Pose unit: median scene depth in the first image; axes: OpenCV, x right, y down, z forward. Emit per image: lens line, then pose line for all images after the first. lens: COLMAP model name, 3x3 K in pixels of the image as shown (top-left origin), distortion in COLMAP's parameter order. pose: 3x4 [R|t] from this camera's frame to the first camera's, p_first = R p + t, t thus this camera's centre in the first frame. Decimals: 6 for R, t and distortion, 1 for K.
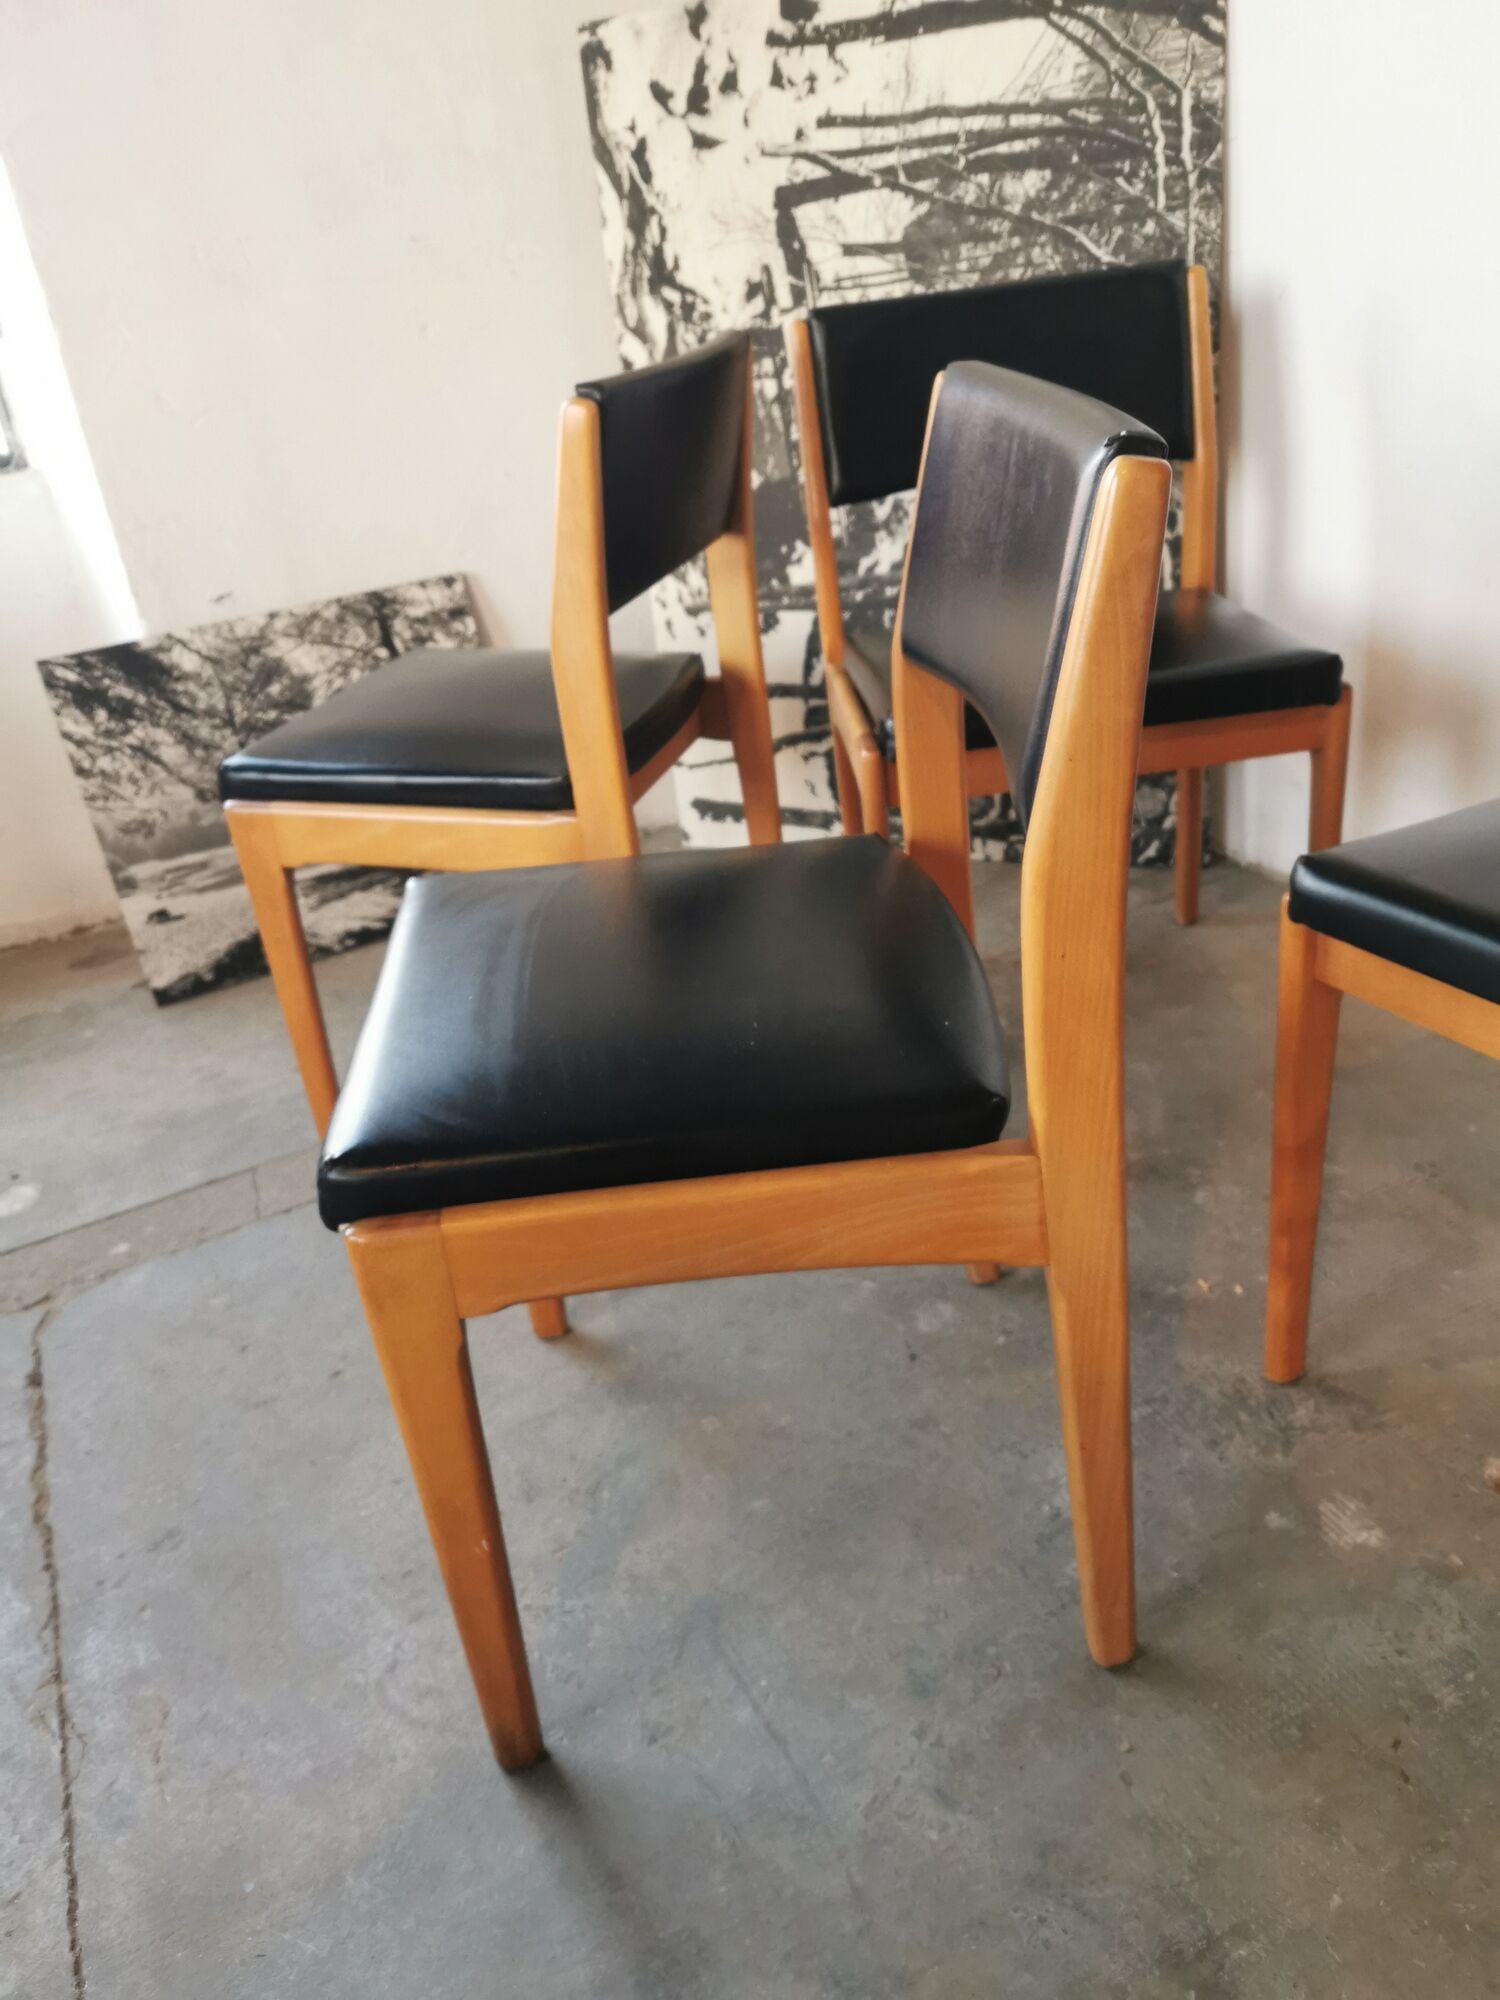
lens RADIAL K [[1552.7, 0, 748.8], [0, 1552.7, 1009.4], [0, 0, 1]] dist [0.060557, -0.108614]
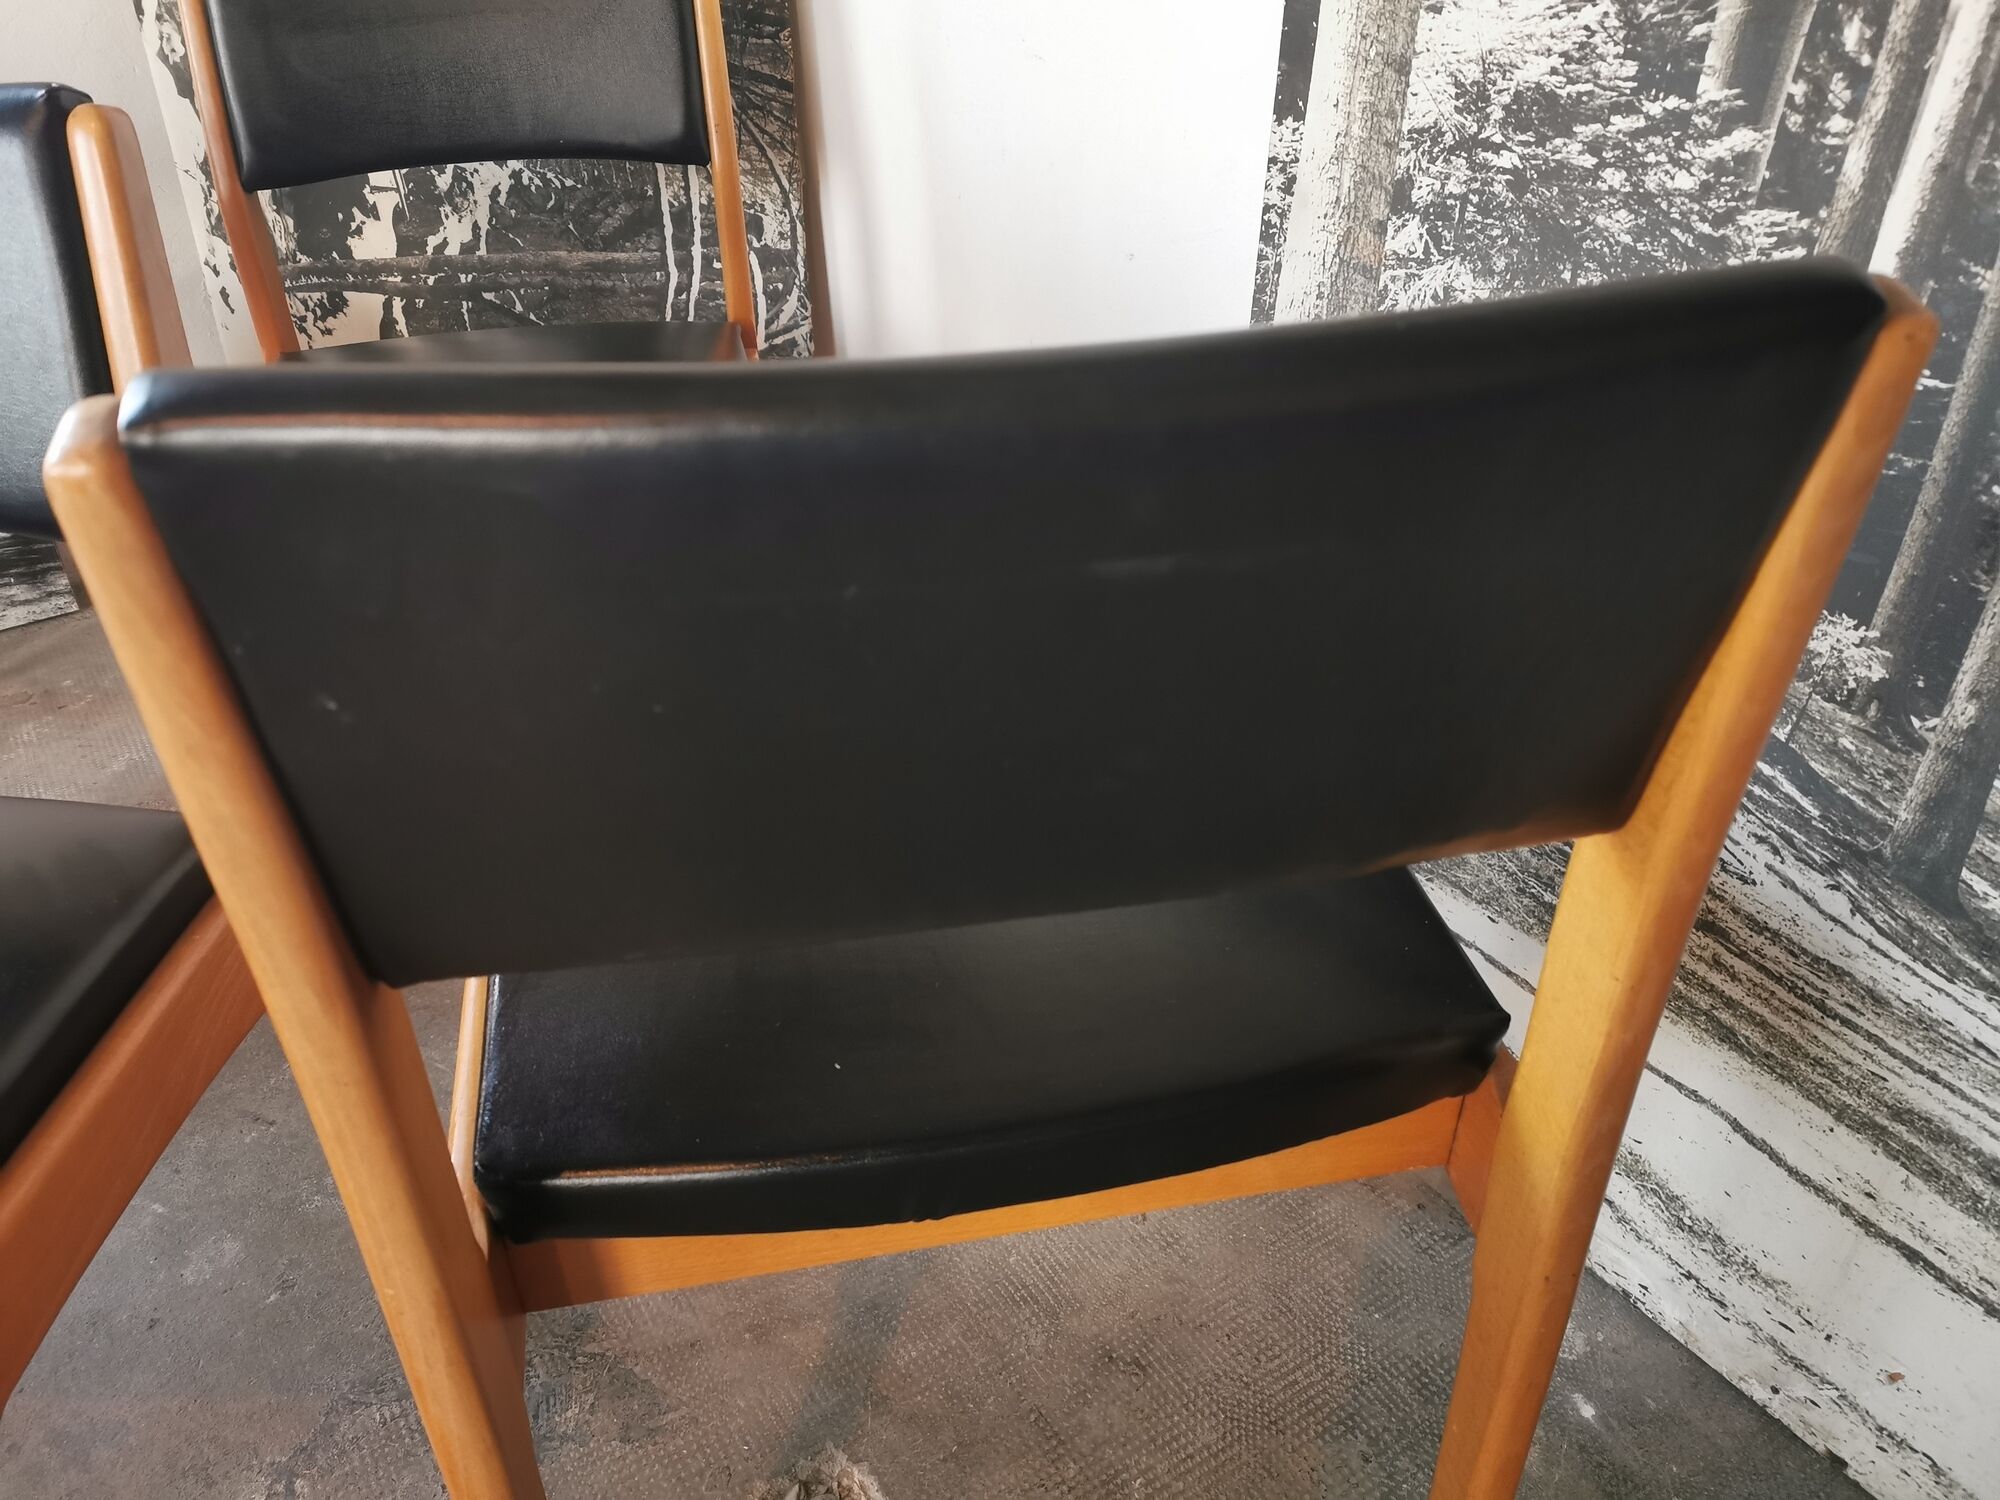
lens RADIAL K [[1539.7, 0, 992.6], [0, 1539.7, 751.0], [0, 0, 1]] dist [0.081137, -0.118633]
pose [[0.988292, 0.018028, 0.151505, 0.284545], [-0.030059, 0.996539, 0.077496, -0.100660], [-0.149583, -0.081143, 0.985414, 0.125142]]
